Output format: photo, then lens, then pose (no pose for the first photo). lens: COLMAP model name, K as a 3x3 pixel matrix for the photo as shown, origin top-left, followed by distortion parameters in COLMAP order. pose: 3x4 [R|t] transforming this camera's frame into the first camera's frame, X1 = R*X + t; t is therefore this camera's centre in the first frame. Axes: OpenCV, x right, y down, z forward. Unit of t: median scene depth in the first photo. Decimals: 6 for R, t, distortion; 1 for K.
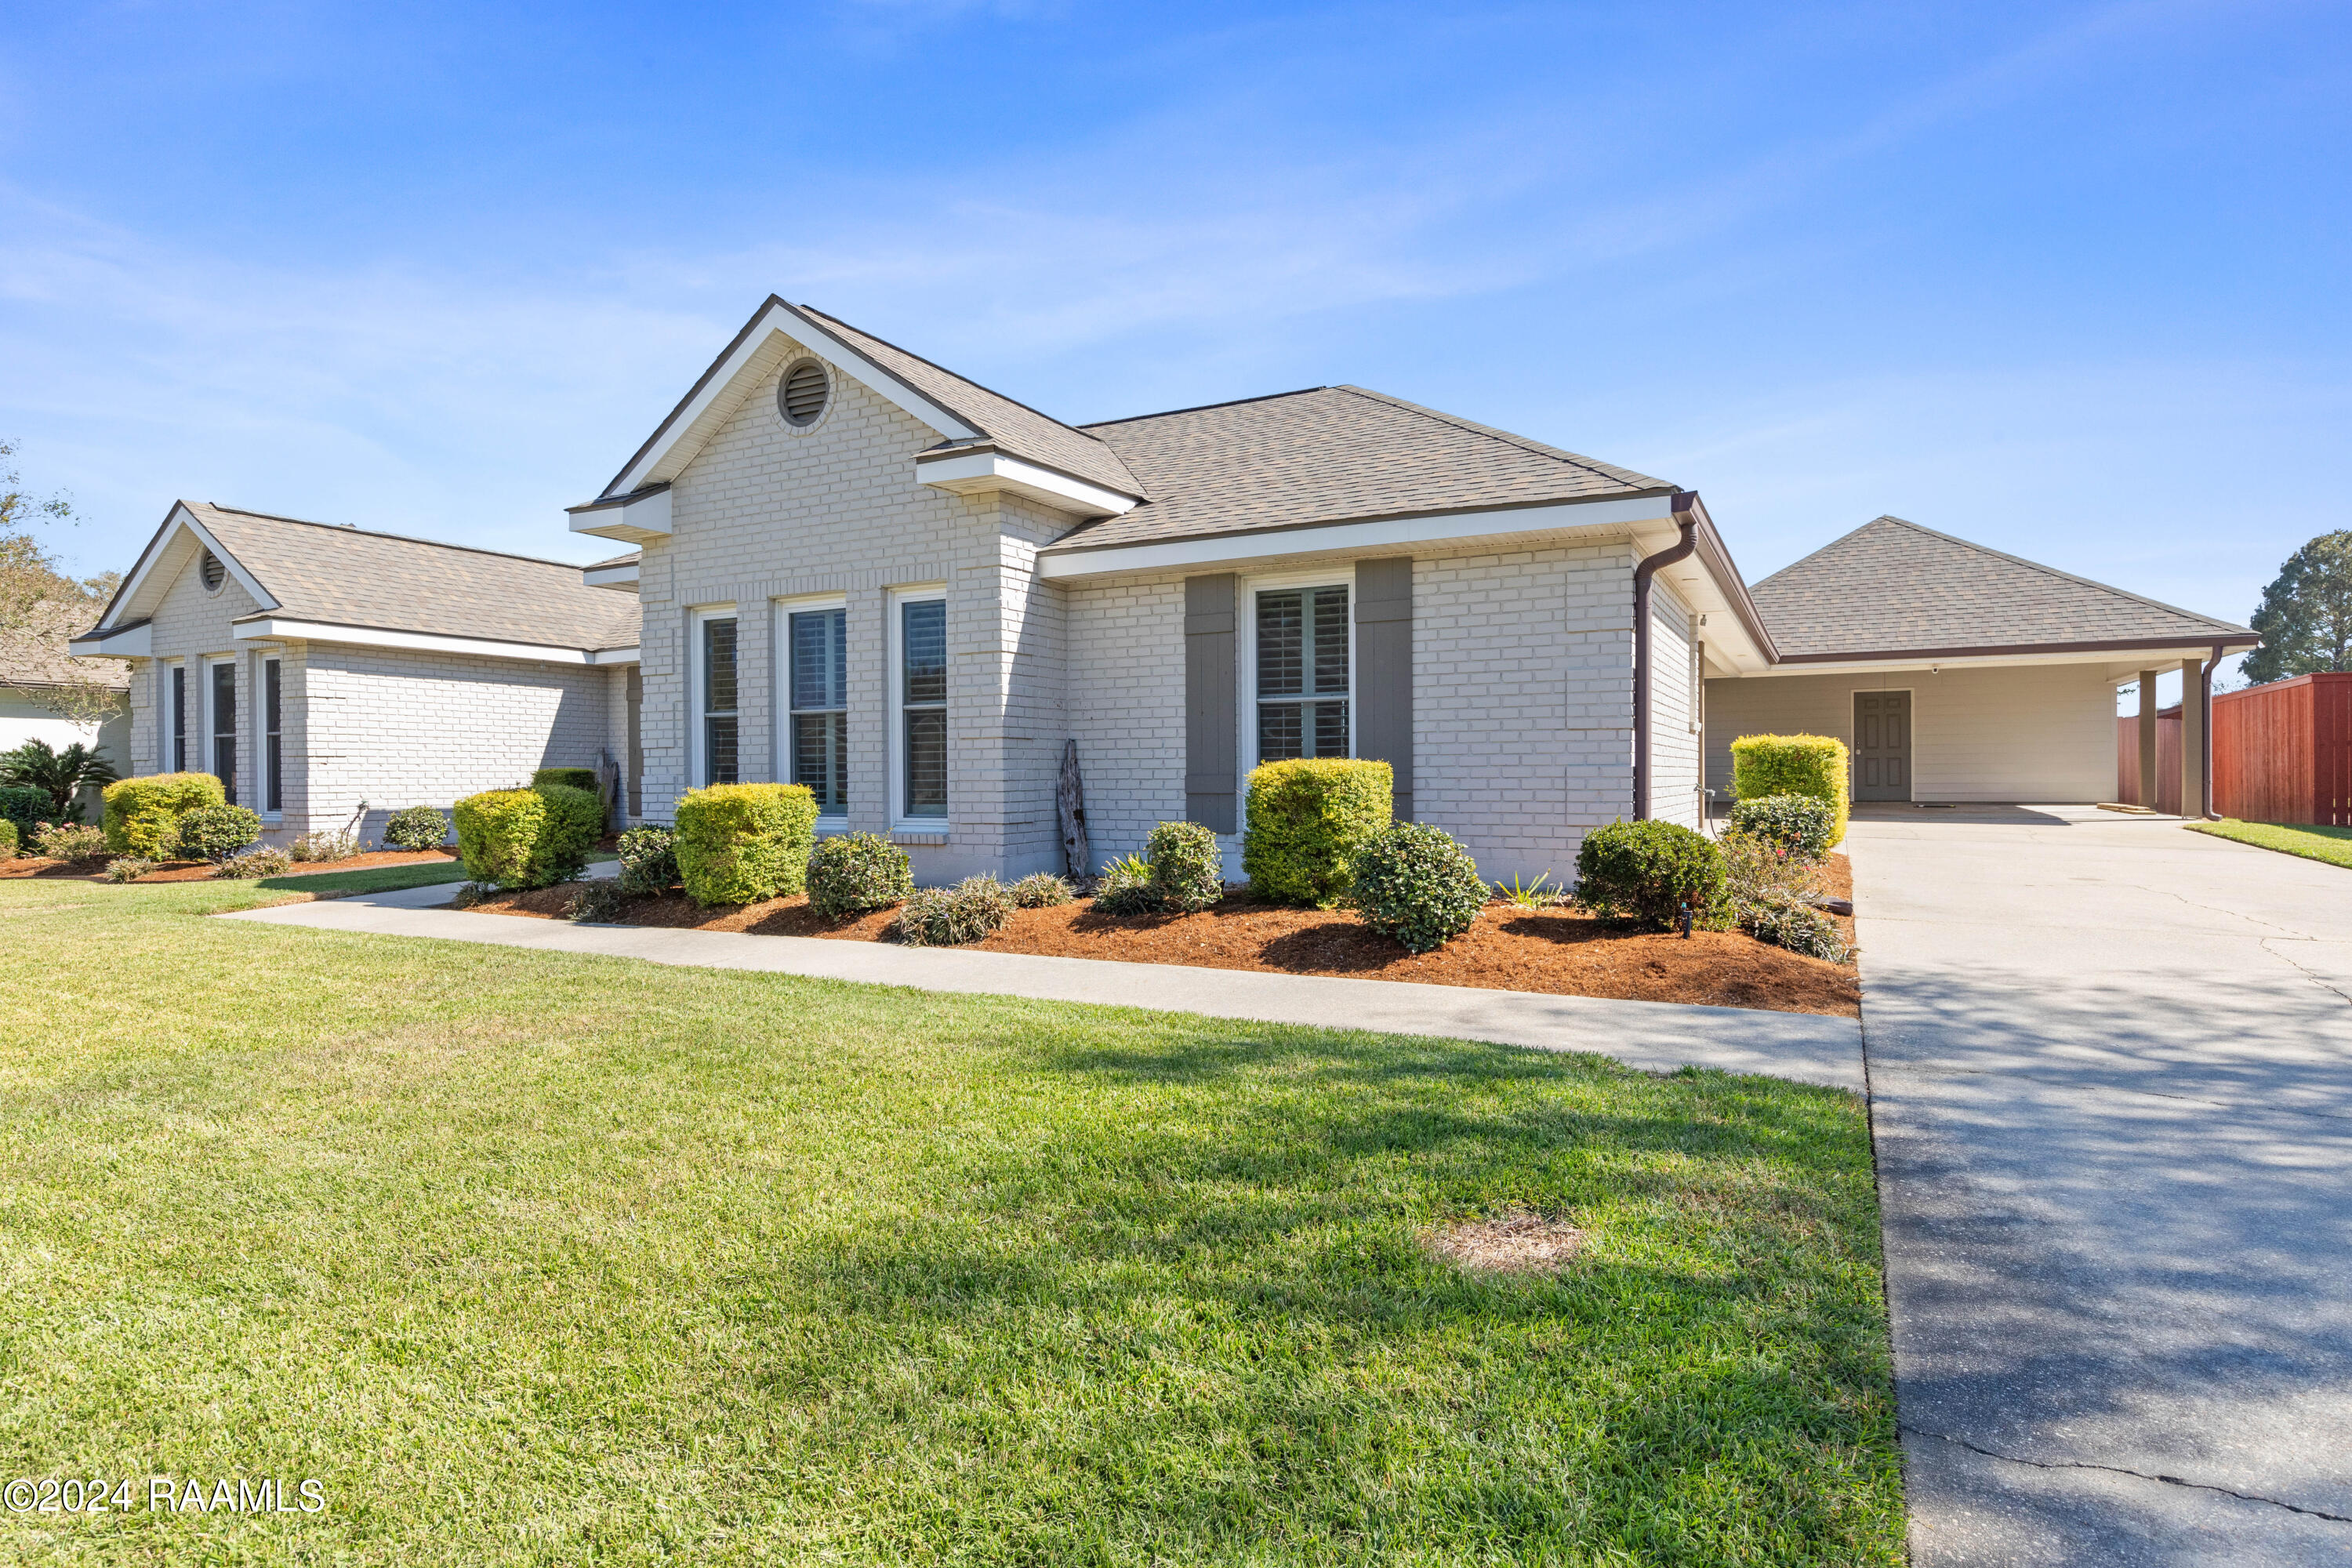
lens RADIAL K [[1219.6, 0, 1169.5], [0, 1219.6, 771.6], [0, 0, 1]] dist [0.021456, -0.019319]
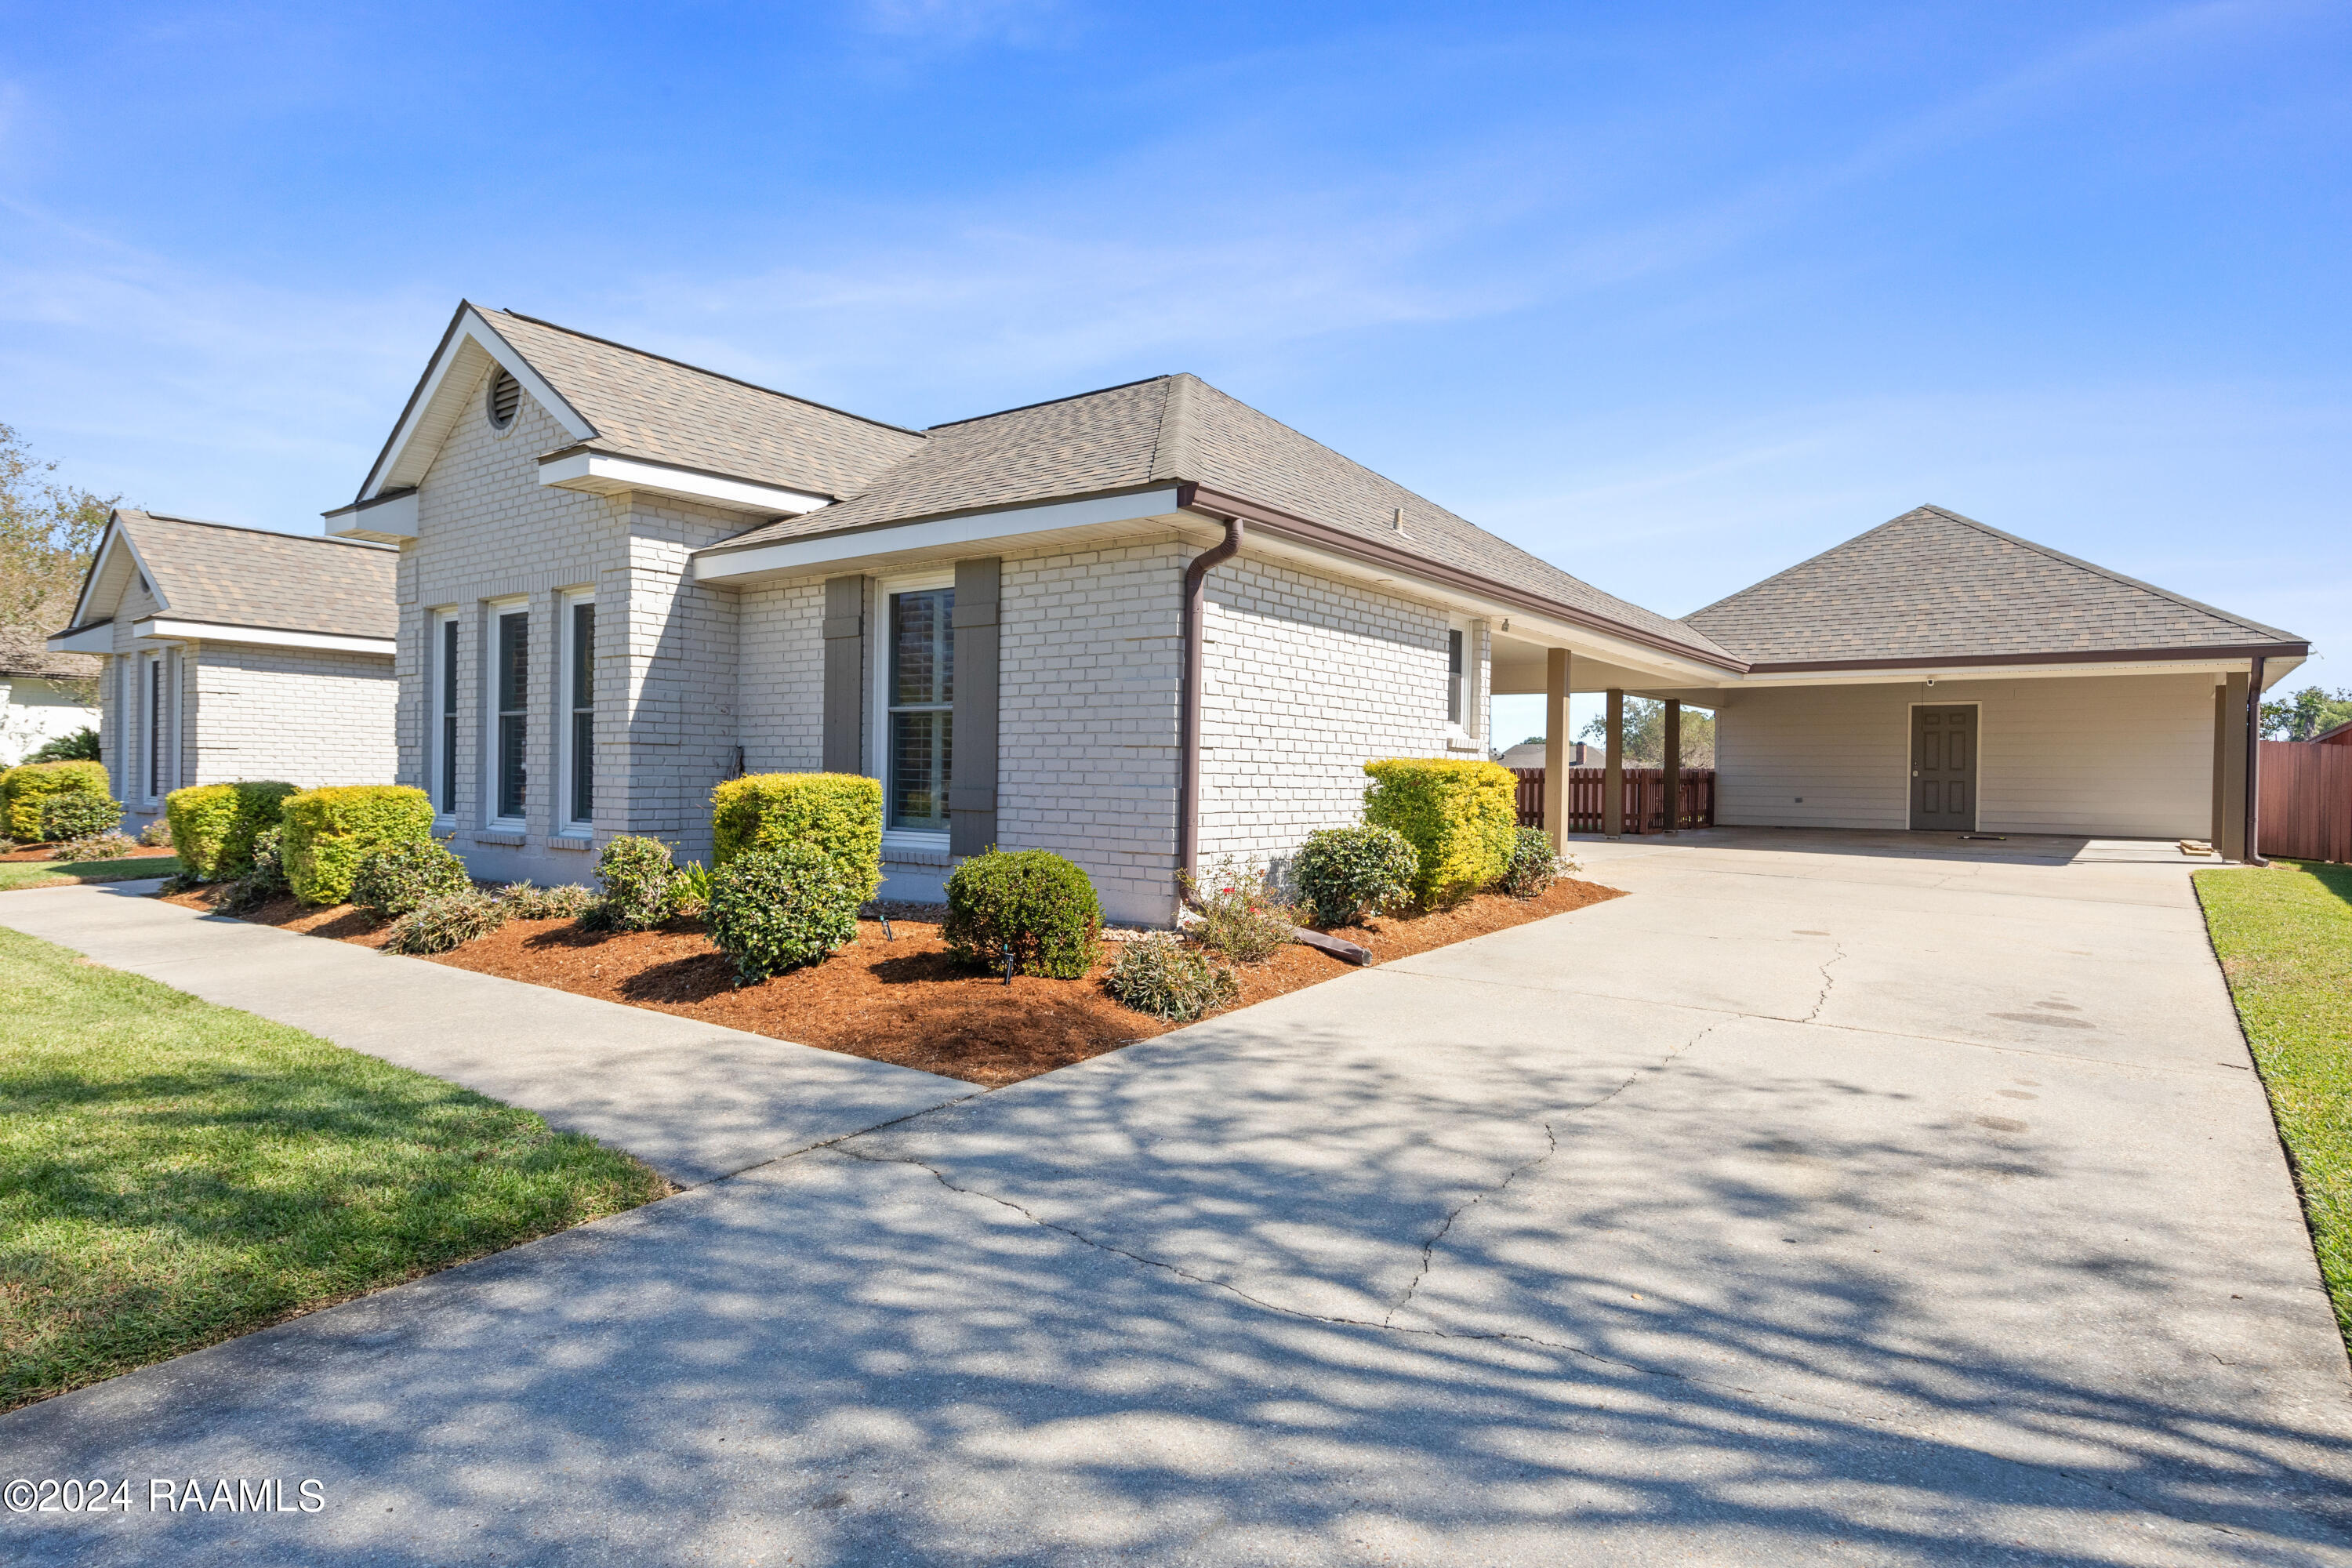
lens RADIAL K [[1254.1, 0, 1175.5], [0, 1254.1, 776.0], [0, 0, 1]] dist [0.003474, 0.002175]
pose [[0.987739, 0.021994, -0.154560, 0.437006], [-0.021775, 0.999758, 0.003111, -0.013816], [0.154591, 0.000292, 0.987979, 0.070758]]
